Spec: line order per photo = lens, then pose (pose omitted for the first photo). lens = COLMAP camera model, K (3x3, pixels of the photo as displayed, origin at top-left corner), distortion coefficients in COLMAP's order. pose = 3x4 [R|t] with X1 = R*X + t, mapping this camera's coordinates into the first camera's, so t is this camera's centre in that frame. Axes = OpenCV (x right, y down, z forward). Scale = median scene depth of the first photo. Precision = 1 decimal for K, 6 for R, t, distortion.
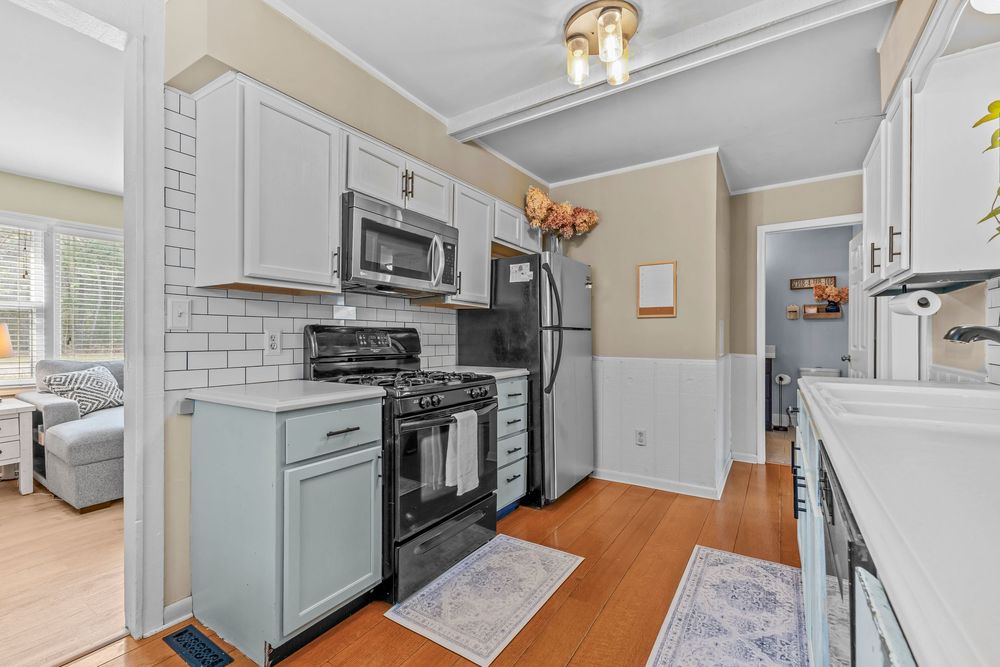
lens RADIAL K [[431.5, 0, 500.5], [0, 431.5, 338.3], [0, 0, 1]] dist [0.008458, 0.000927]
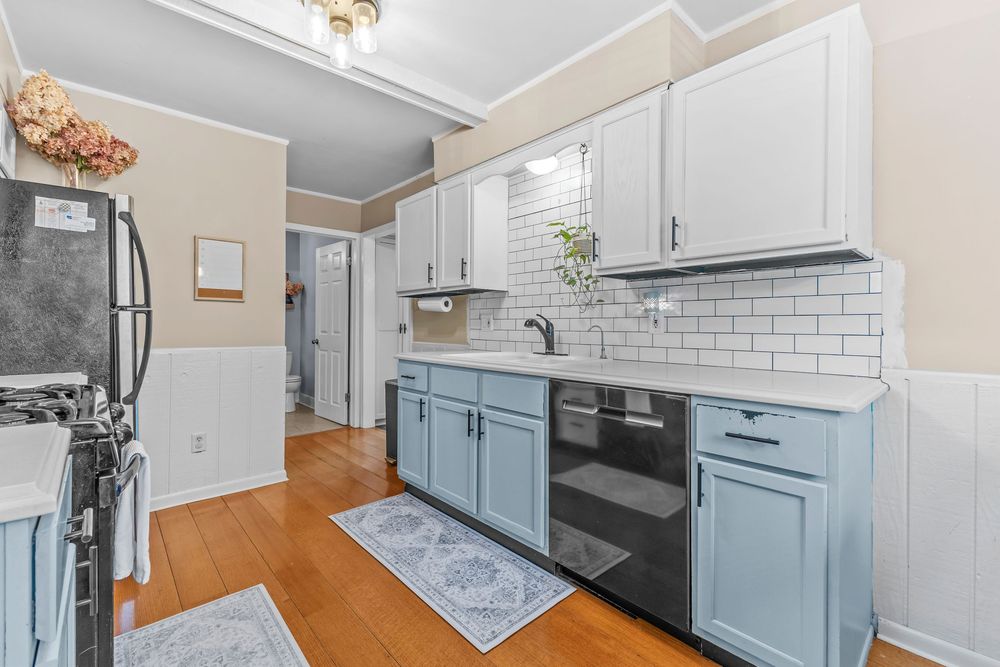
lens RADIAL K [[431.5, 0, 494.3], [0, 431.5, 325.5], [0, 0, 1]] dist [0.008458, 0.000927]
pose [[0.262105, 0.002945, 0.965035, -0.509830], [-0.000988, 0.999996, -0.002783, 0.006226], [-0.965039, -0.000224, 0.262107, 0.341737]]
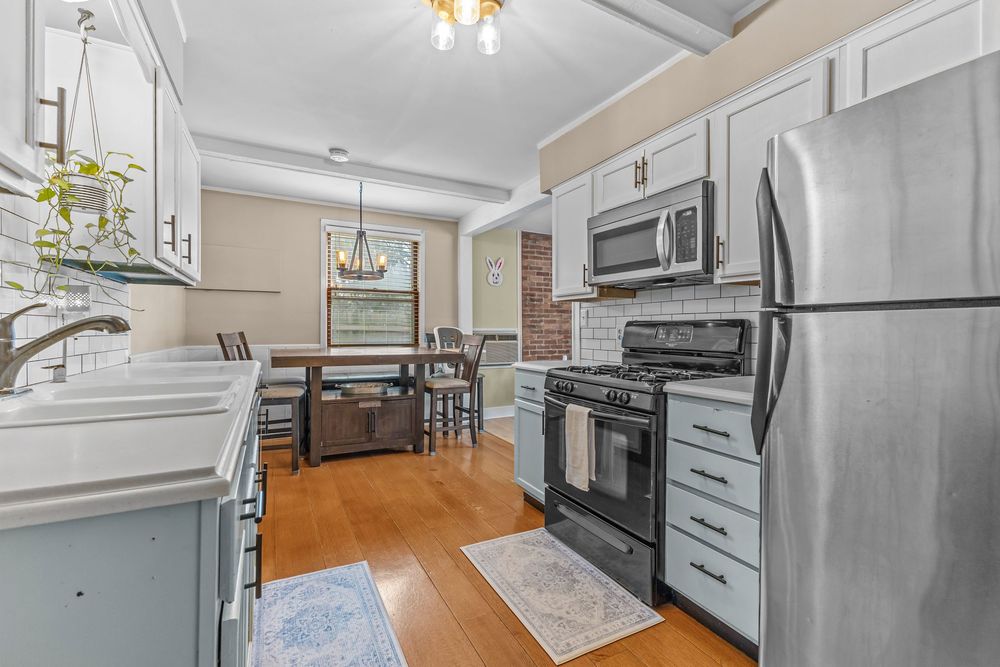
lens RADIAL K [[431.5, 0, 496.8], [0, 431.5, 329.3], [0, 0, 1]] dist [0.008458, 0.000927]
pose [[-0.499115, -0.005289, -0.866520, 0.823888], [-0.003275, 0.999986, -0.004217, -0.000162], [0.866530, 0.000733, -0.499125, 1.261346]]
